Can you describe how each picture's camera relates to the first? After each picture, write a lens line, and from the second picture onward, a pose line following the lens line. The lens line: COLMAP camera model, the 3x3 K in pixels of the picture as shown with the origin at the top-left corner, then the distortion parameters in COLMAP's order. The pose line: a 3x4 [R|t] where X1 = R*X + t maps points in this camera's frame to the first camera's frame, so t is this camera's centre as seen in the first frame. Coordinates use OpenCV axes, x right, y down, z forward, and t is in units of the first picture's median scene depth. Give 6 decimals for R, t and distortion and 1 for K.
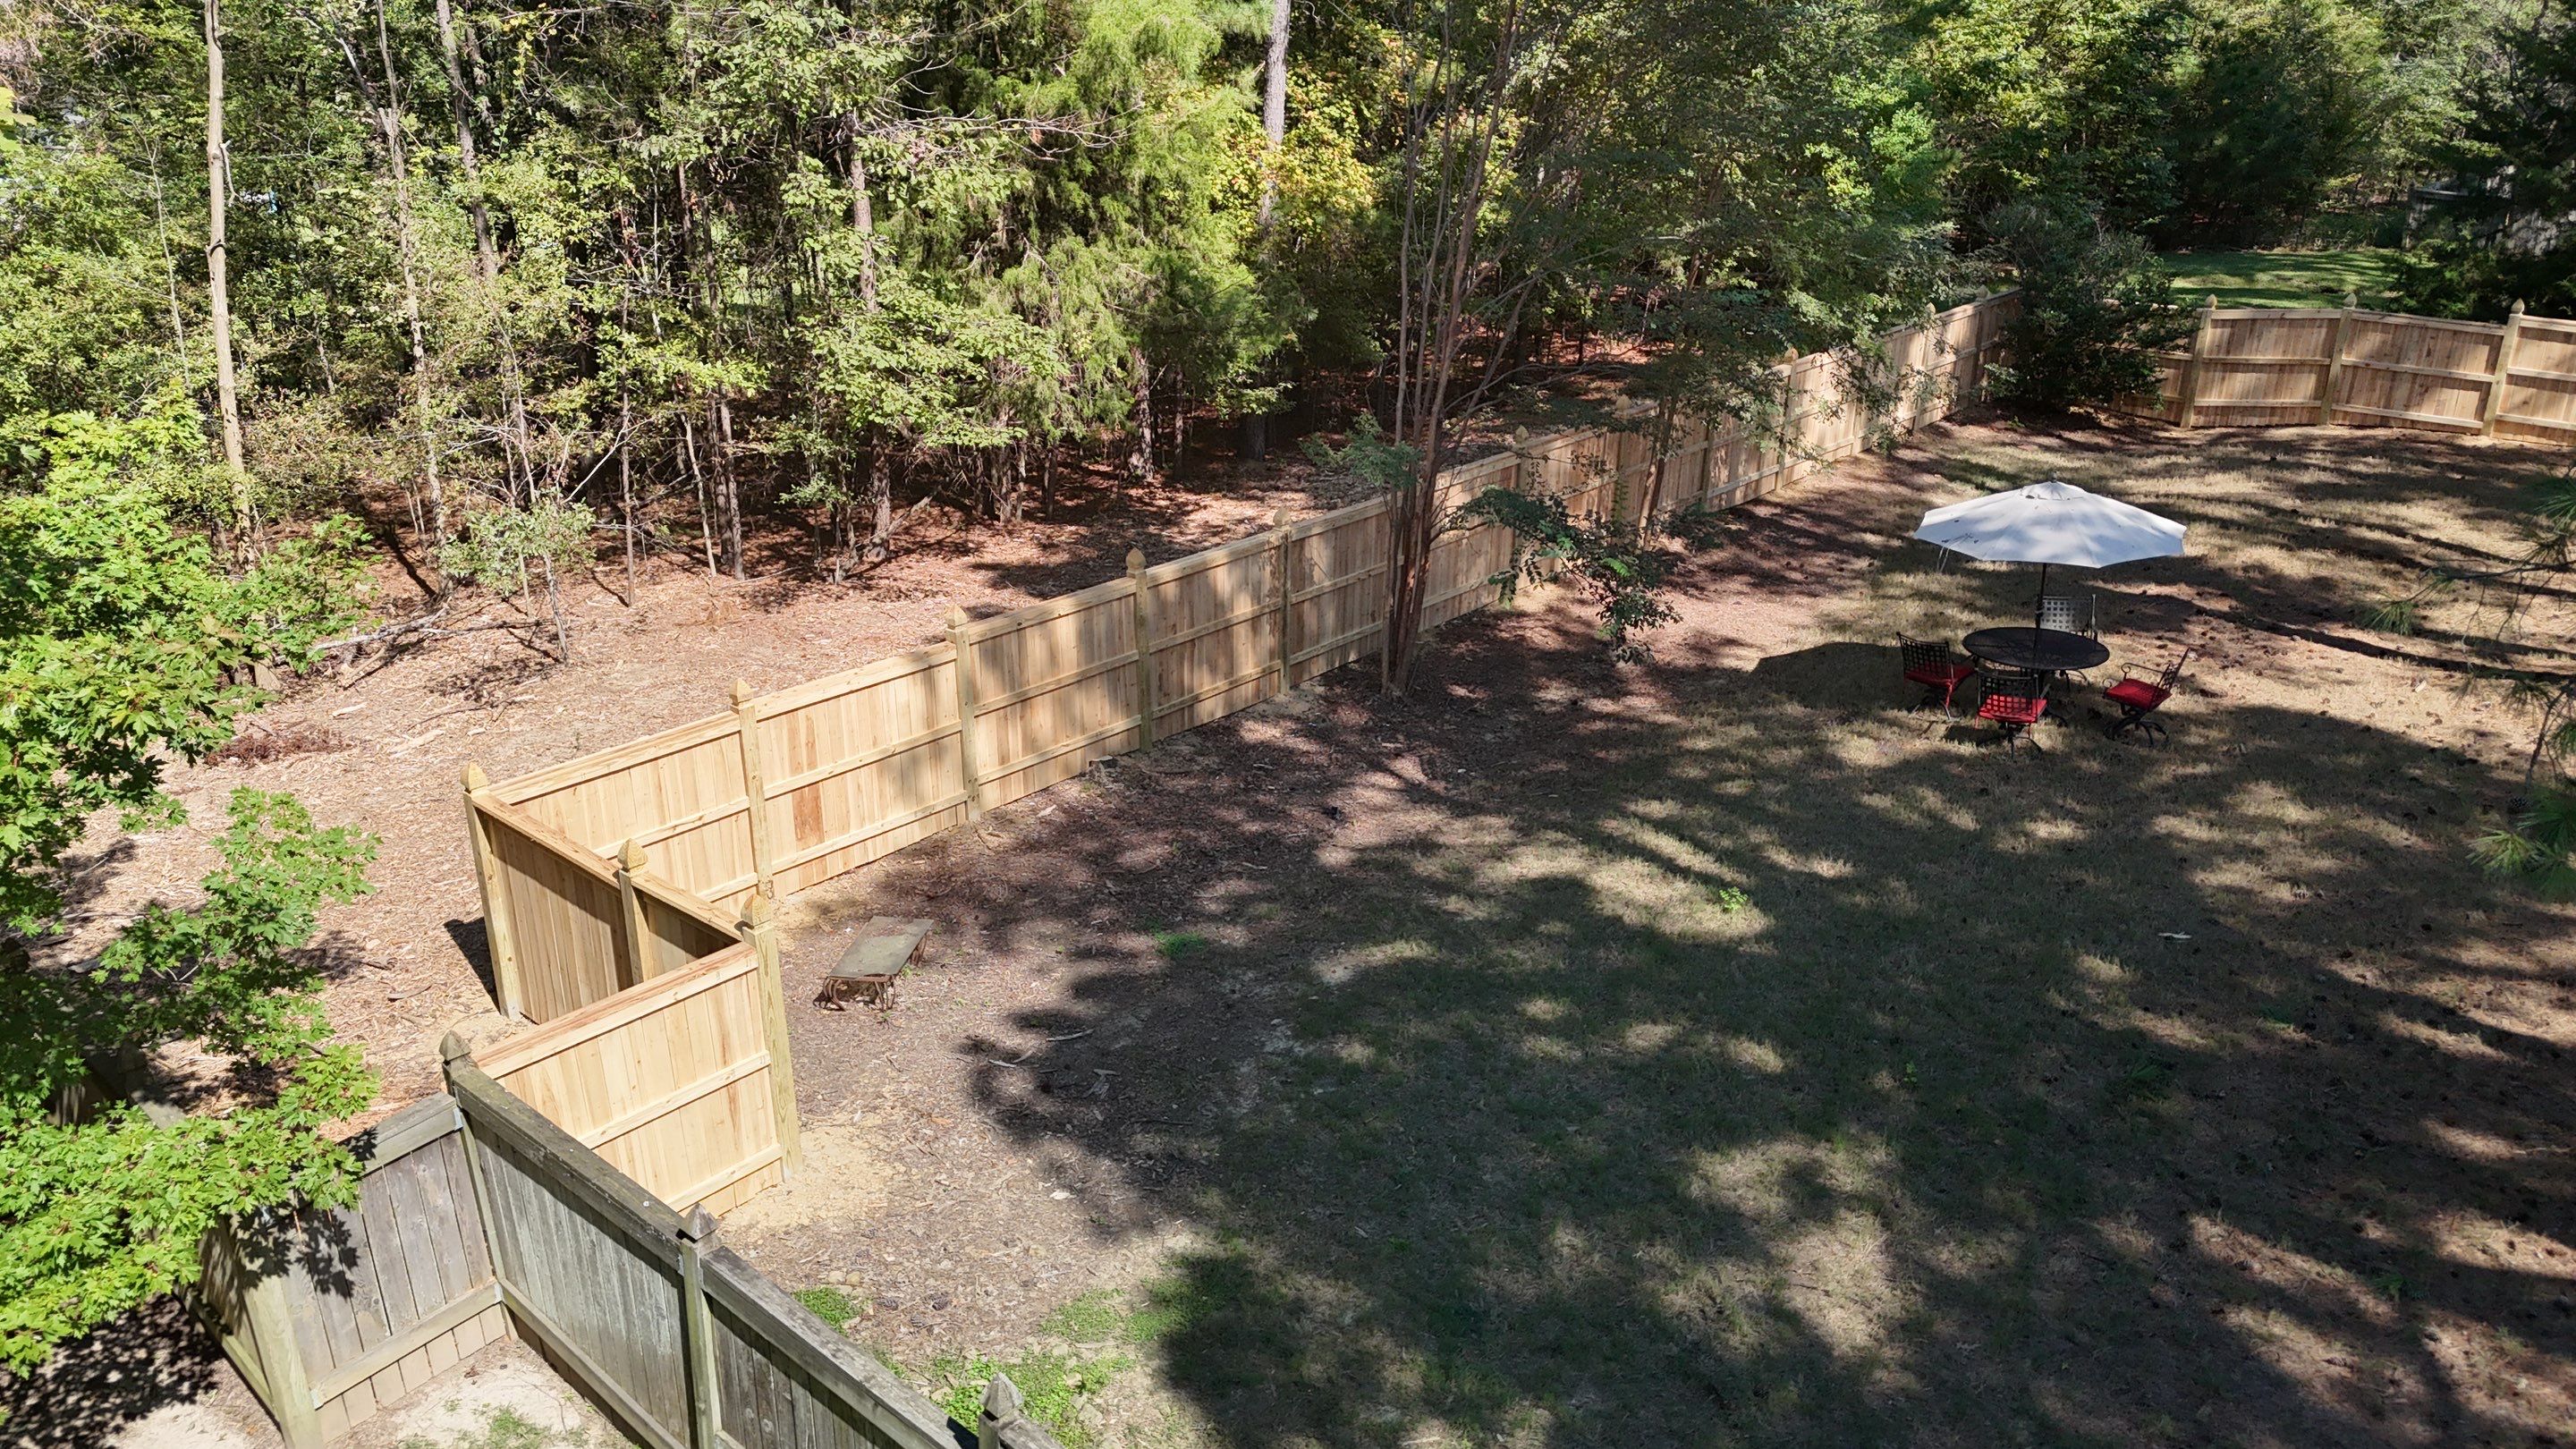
lens RADIAL K [[1933.1, 0, 1288.0], [0, 1933.1, 724.5], [0, 0, 1]] dist [0.077491, -0.094801]
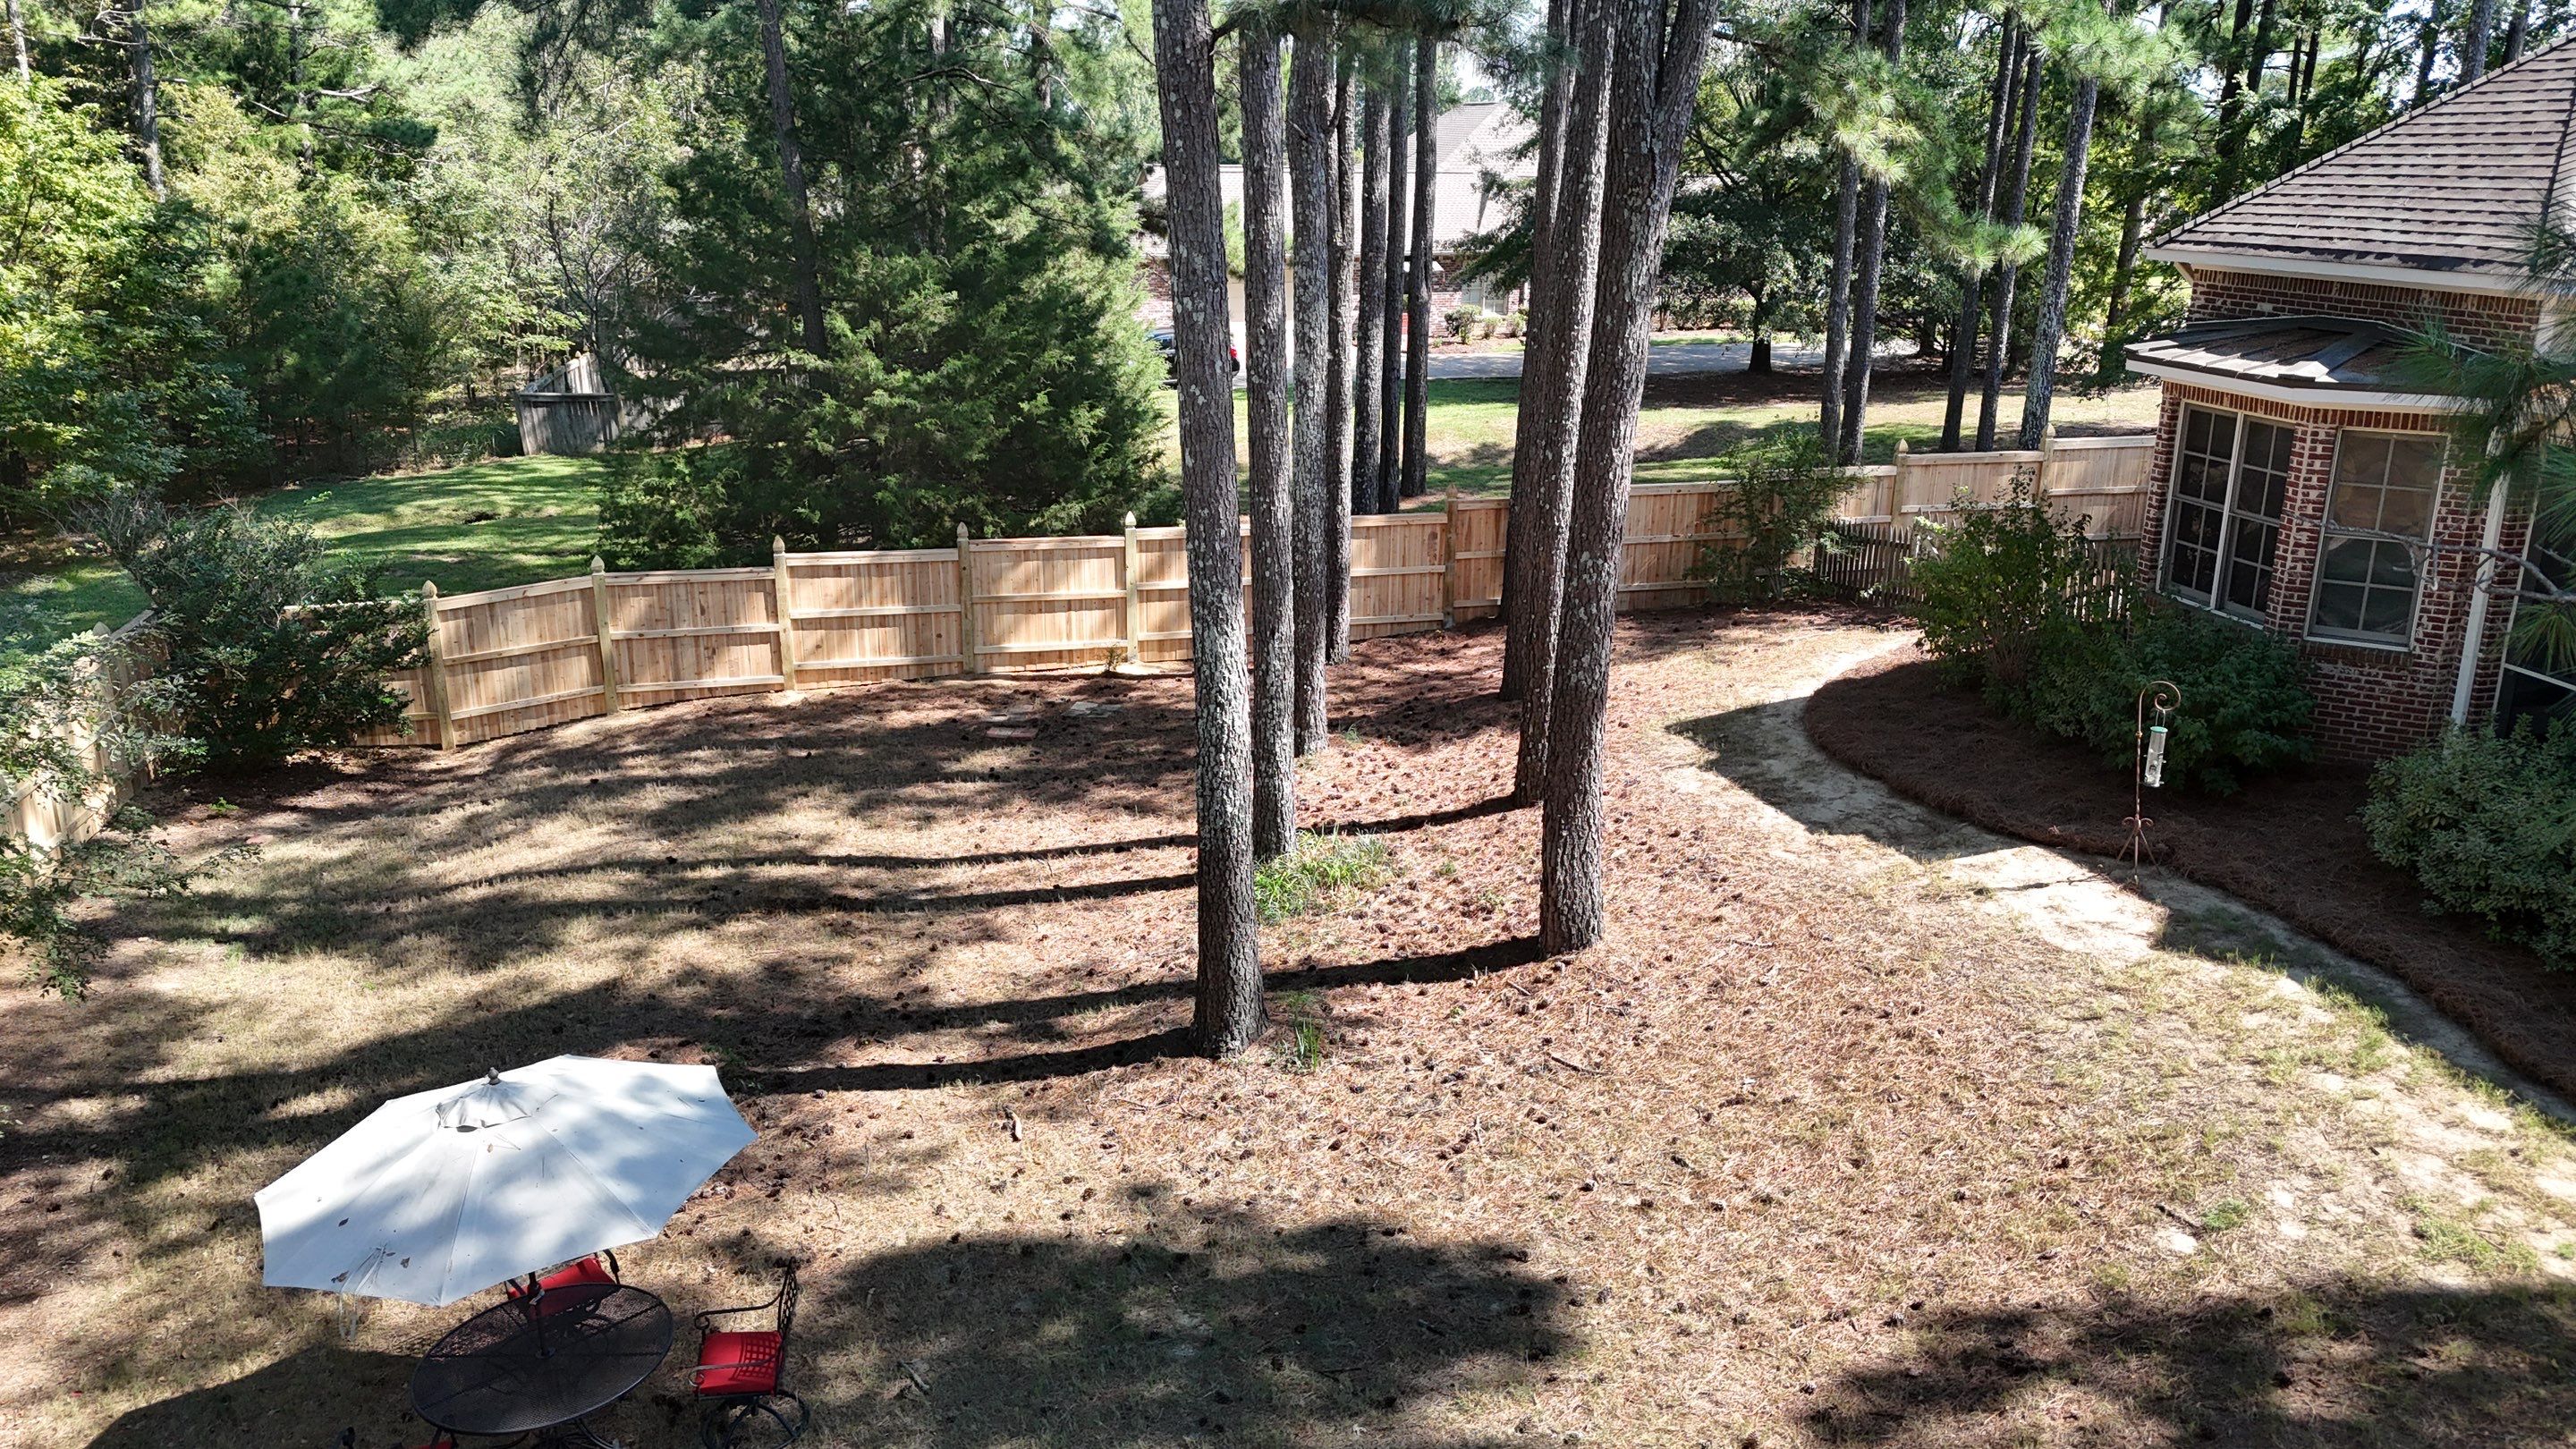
lens RADIAL K [[1890.9, 0, 1288.0], [0, 1890.9, 724.5], [0, 0, 1]] dist [0.056890, -0.008230]
pose [[0.592500, -0.236062, 0.770207, 0.080659], [0.297598, 0.952608, 0.063032, -0.117796], [-0.748585, 0.191865, 0.634672, 0.290391]]
